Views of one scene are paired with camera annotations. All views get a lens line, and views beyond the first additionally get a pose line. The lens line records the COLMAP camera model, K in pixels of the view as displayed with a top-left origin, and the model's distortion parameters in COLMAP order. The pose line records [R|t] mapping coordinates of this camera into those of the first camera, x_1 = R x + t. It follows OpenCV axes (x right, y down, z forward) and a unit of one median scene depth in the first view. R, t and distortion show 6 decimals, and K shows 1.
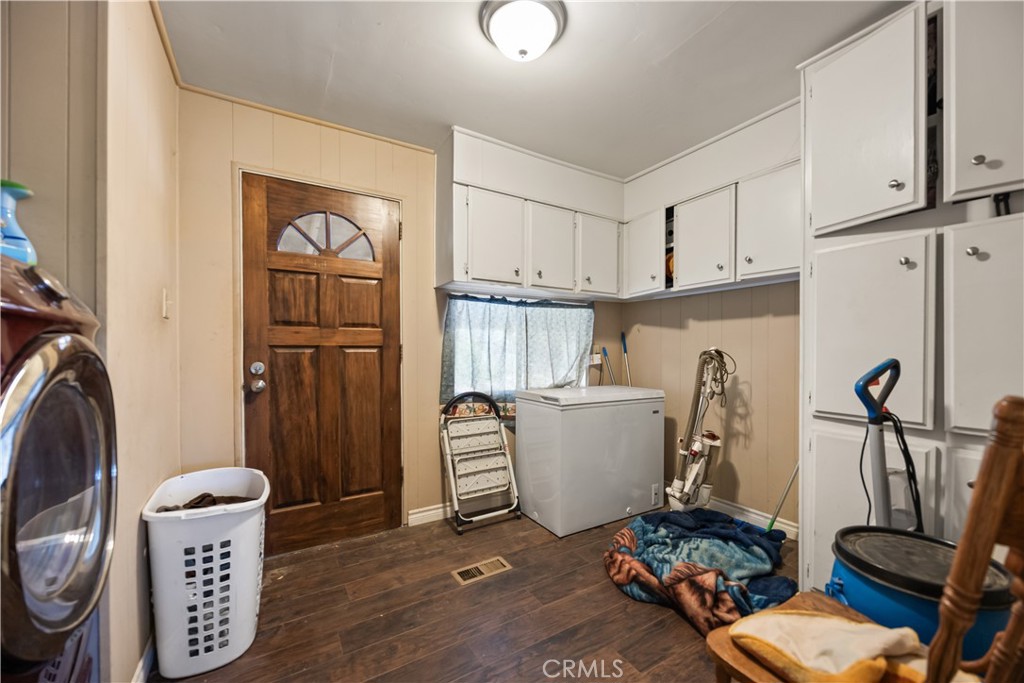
lens RADIAL K [[396.4, 0, 508.2], [0, 396.4, 337.5], [0, 0, 1]] dist [-0.002808, 0.000047]
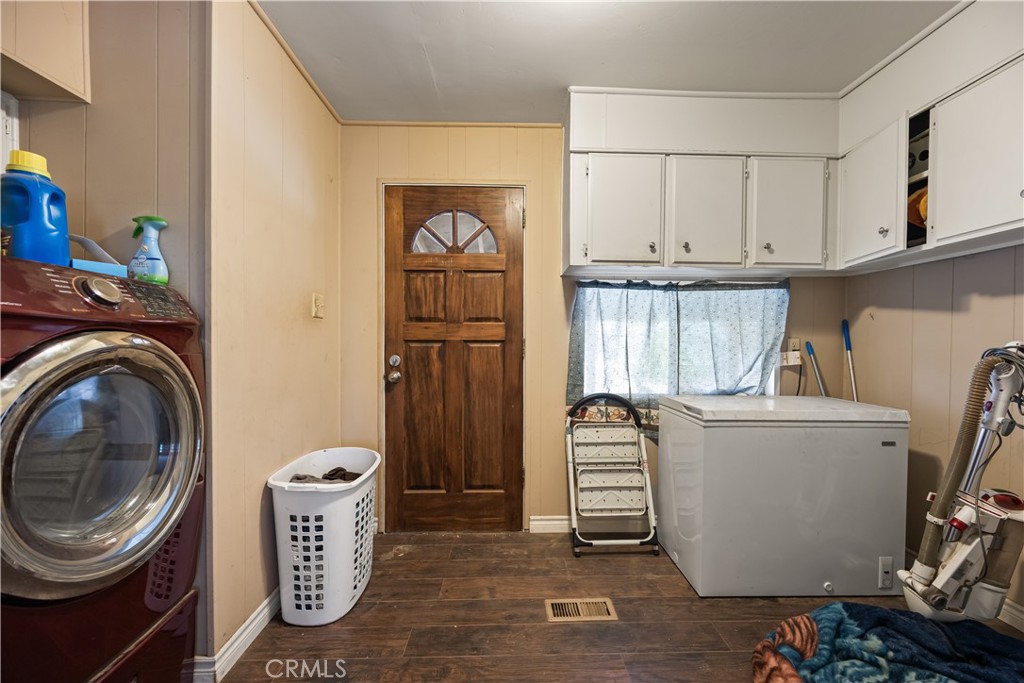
lens RADIAL K [[396.4, 0, 508.2], [0, 396.4, 337.5], [0, 0, 1]] dist [-0.002808, 0.000047]
pose [[0.871065, -0.004330, -0.491149, 0.170202], [0.011951, 0.999852, 0.012381, 0.002791], [0.491023, -0.016654, 0.870988, 0.168360]]
